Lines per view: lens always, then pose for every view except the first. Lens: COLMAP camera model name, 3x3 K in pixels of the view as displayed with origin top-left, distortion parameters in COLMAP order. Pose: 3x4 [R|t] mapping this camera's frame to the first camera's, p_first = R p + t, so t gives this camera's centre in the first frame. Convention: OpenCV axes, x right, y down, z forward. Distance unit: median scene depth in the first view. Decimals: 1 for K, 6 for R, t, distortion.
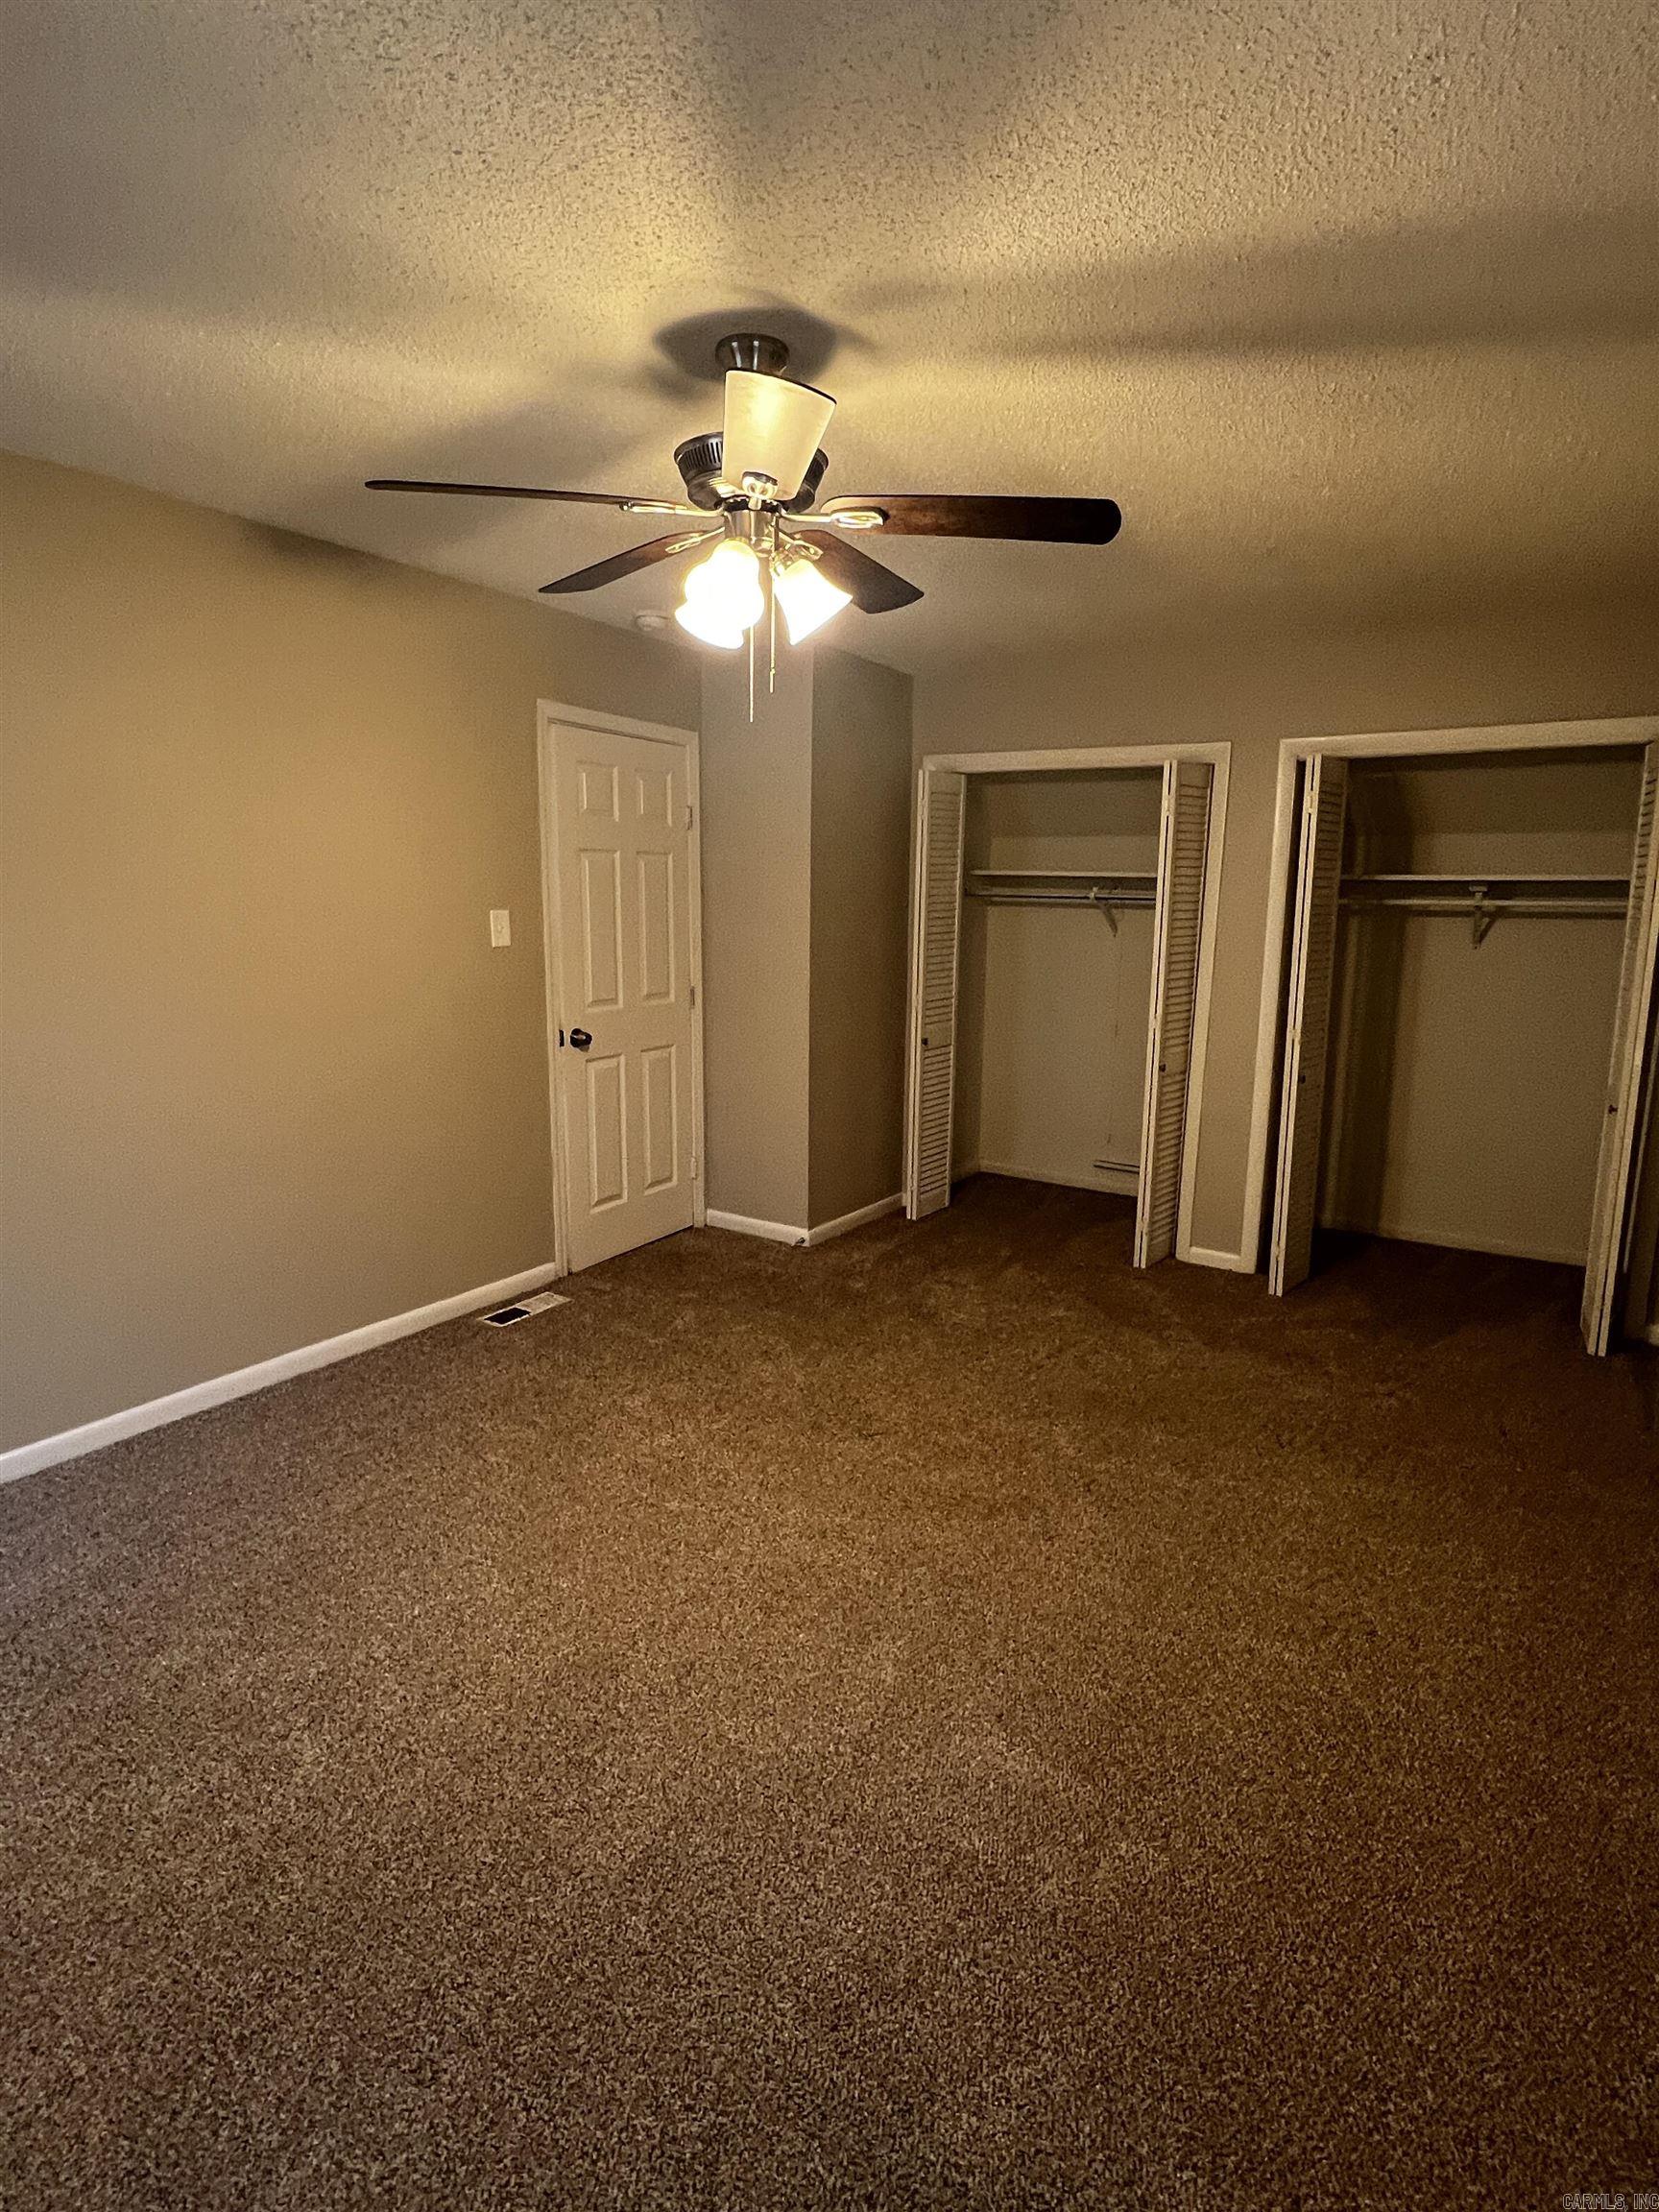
lens RADIAL K [[1138.4, 0, 837.1], [0, 1138.4, 1105.1], [0, 0, 1]] dist [0.000022, 0.001926]
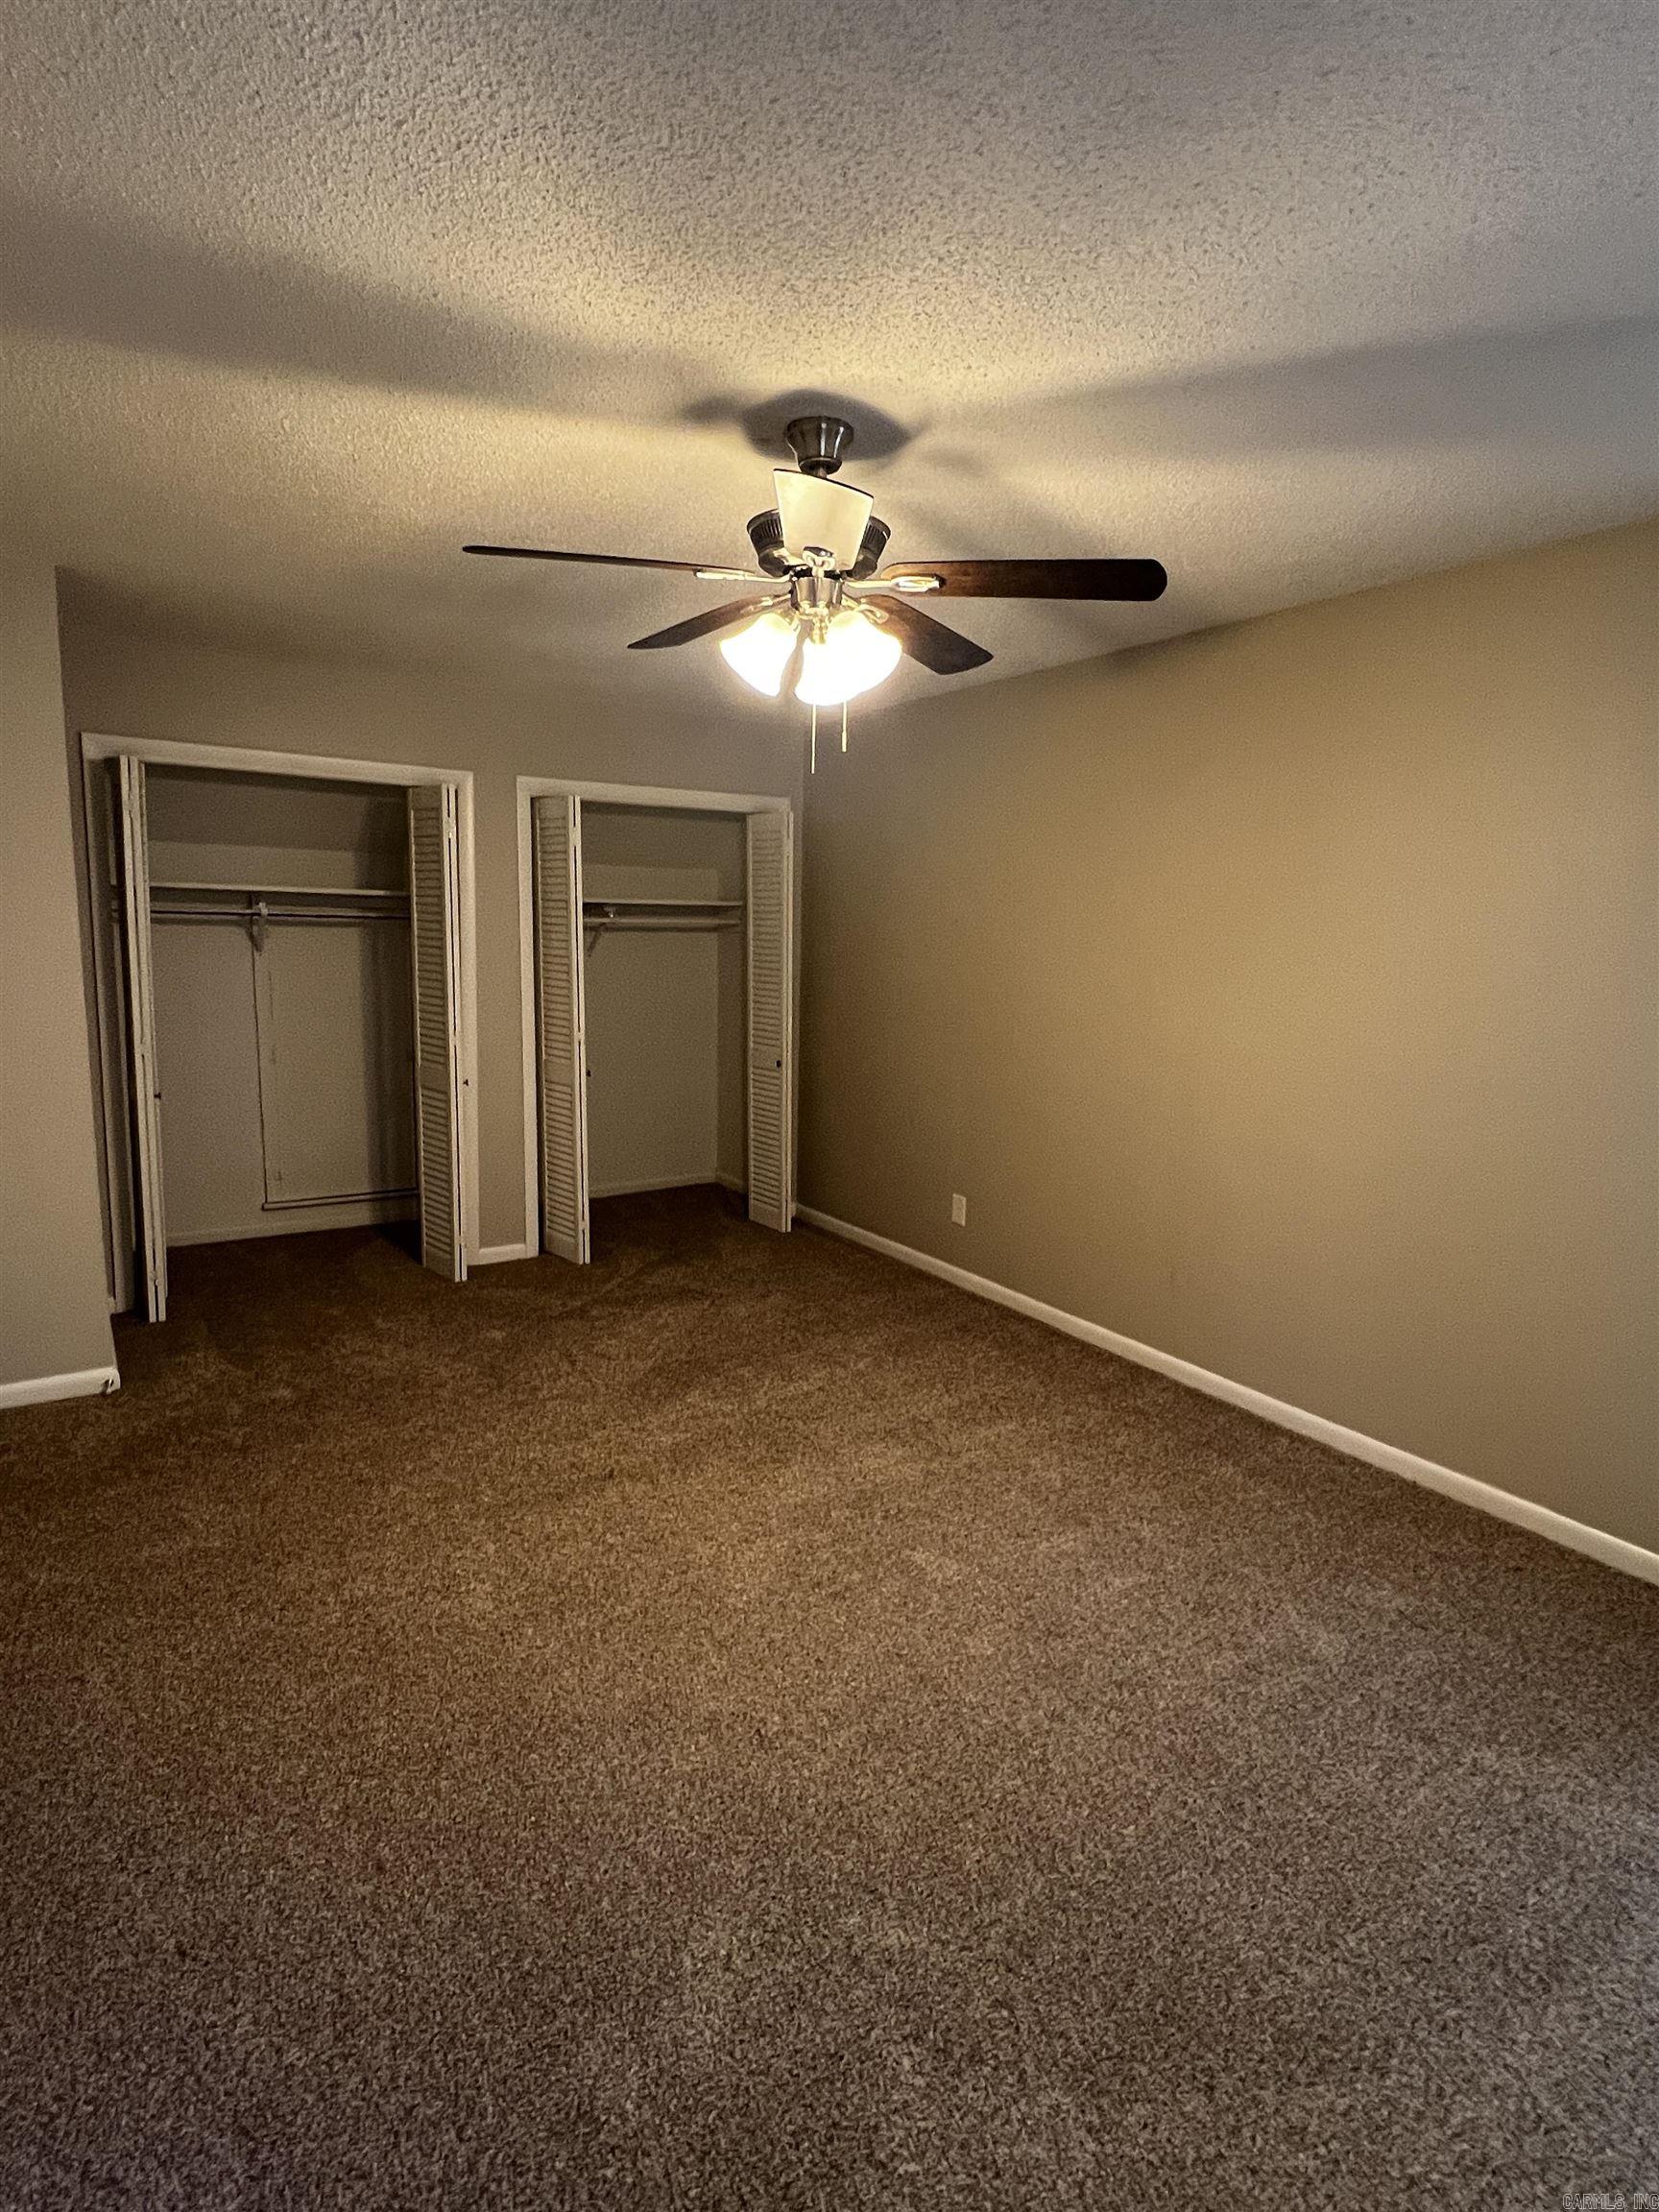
lens RADIAL K [[1138.4, 0, 835.6], [0, 1138.4, 1094.5], [0, 0, 1]] dist [0.000022, 0.001926]
pose [[0.403802, -0.143323, 0.903550, -0.537877], [0.152294, 0.984402, 0.088087, -0.064947], [-0.902081, 0.102036, 0.419331, 0.282383]]
